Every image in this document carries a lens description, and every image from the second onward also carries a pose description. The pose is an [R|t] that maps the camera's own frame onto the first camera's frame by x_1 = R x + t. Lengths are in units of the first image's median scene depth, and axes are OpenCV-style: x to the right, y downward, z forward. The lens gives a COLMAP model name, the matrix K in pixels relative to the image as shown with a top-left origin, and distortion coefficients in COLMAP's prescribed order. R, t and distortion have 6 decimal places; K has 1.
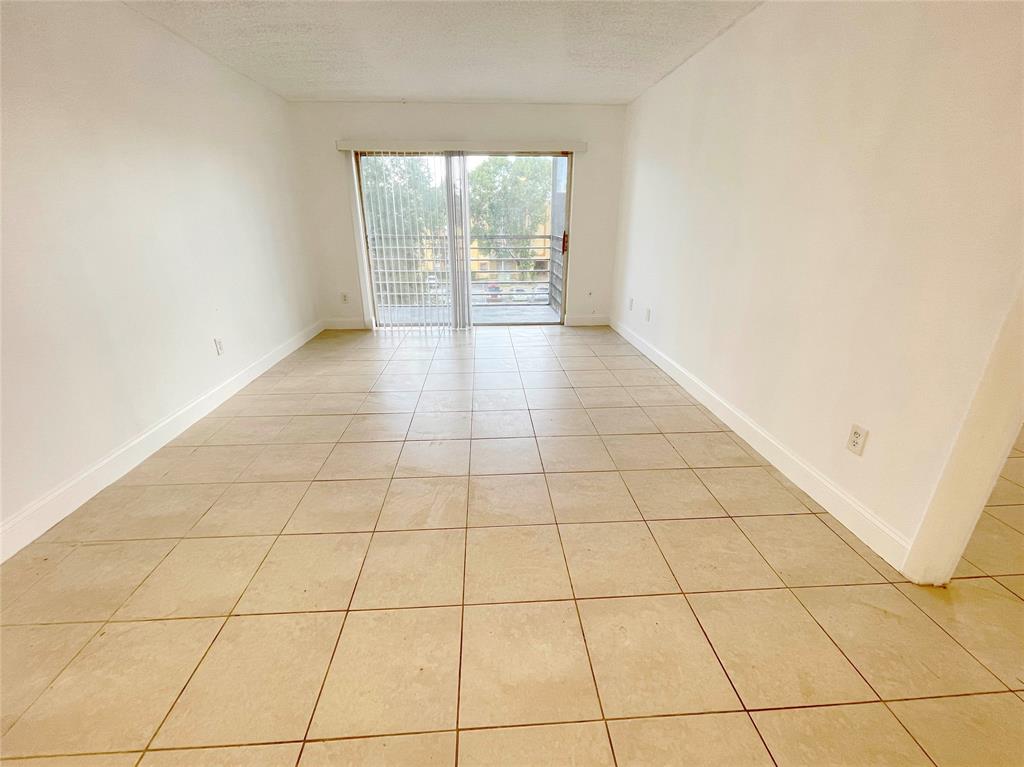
lens RADIAL K [[432.3, 0, 512.0], [0, 432.3, 383.5], [0, 0, 1]] dist [-0.000966, -0.000056]
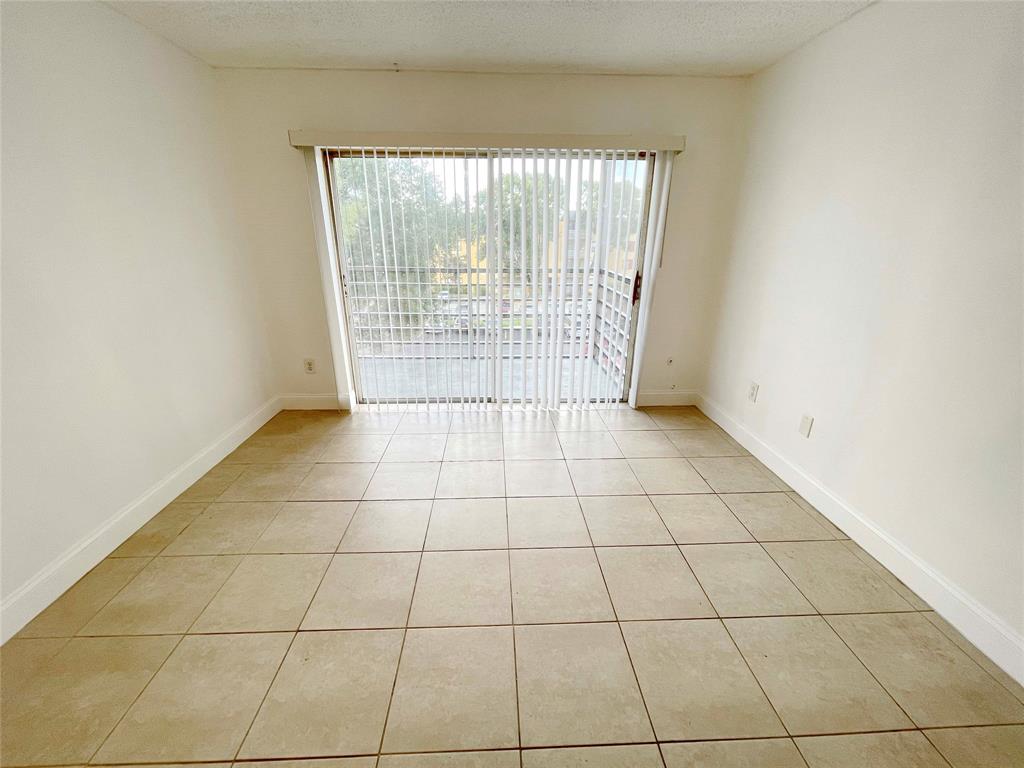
lens RADIAL K [[412.8, 0, 514.5], [0, 412.8, 380.4], [0, 0, 1]] dist [0.000703, 0.000086]
pose [[0.999854, 0.011079, -0.012997, -0.056621], [-0.011374, 0.999674, -0.022858, -0.161962], [0.012740, 0.023003, 0.999654, 0.351807]]
